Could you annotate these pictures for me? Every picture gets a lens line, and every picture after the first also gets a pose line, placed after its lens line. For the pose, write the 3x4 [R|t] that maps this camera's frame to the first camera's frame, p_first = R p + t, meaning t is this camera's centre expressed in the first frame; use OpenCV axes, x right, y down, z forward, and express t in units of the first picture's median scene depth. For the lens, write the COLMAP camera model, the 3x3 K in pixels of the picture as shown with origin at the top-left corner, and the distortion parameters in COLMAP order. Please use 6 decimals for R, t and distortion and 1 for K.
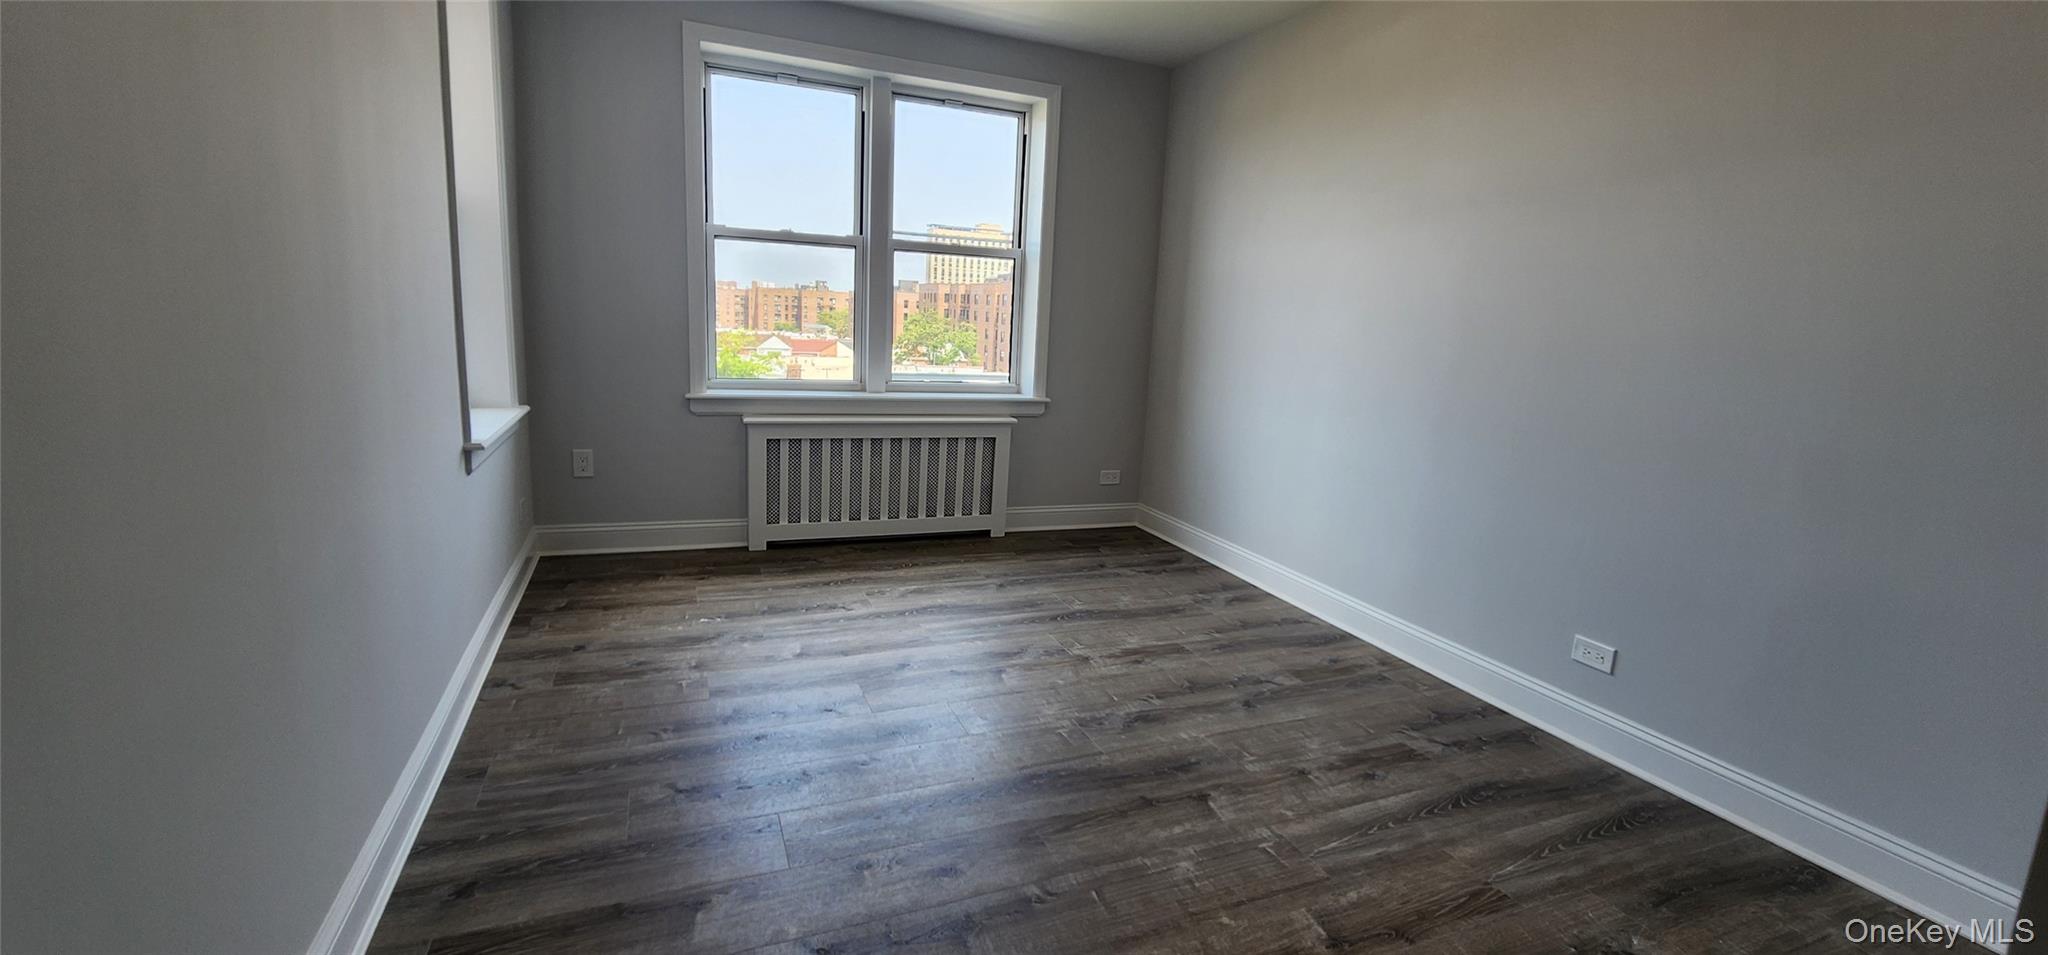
lens RADIAL K [[848.3, 0, 1021.8], [0, 848.3, 471.5], [0, 0, 1]] dist [0.000214, 0.000016]
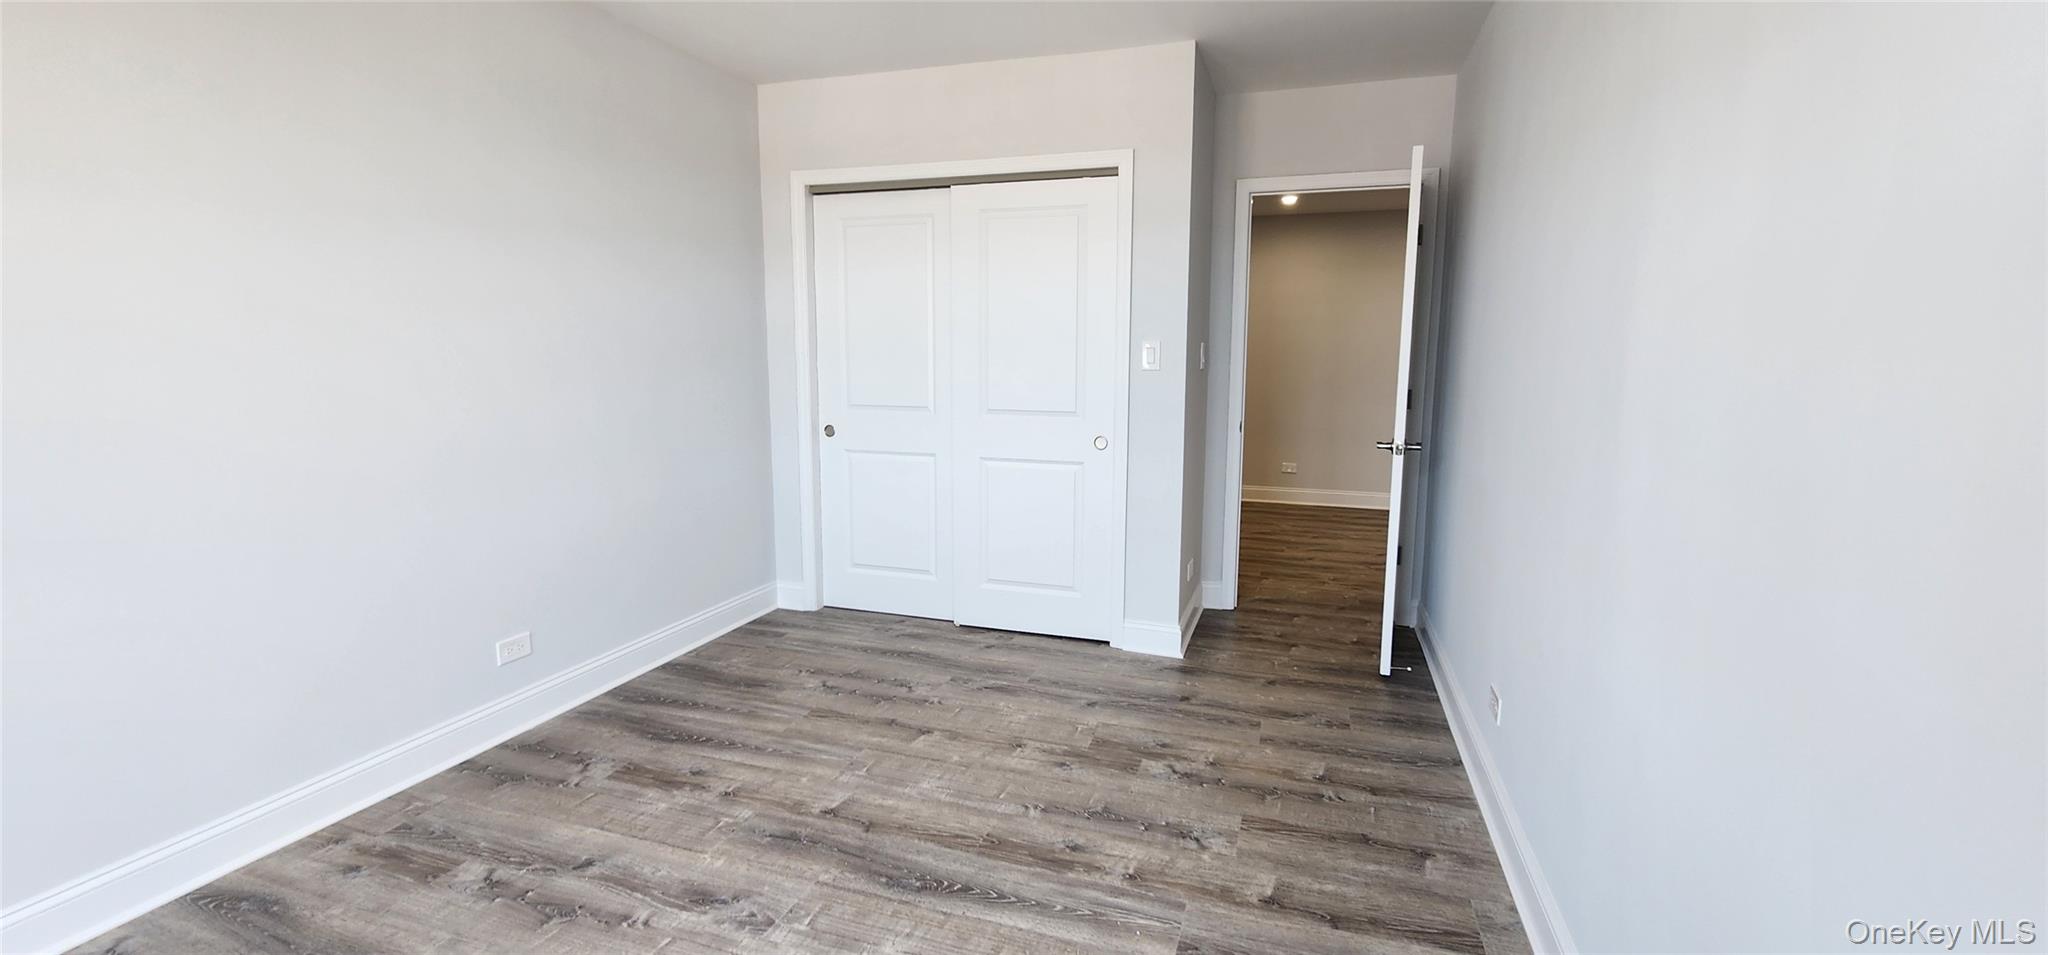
lens RADIAL K [[848.3, 0, 1021.0], [0, 848.3, 475.0], [0, 0, 1]] dist [0.000214, 0.000016]
pose [[-0.747936, -0.153007, 0.645895, -0.576387], [0.081240, 0.944653, 0.317855, -0.337588], [-0.658780, 0.290208, -0.694109, 1.357527]]
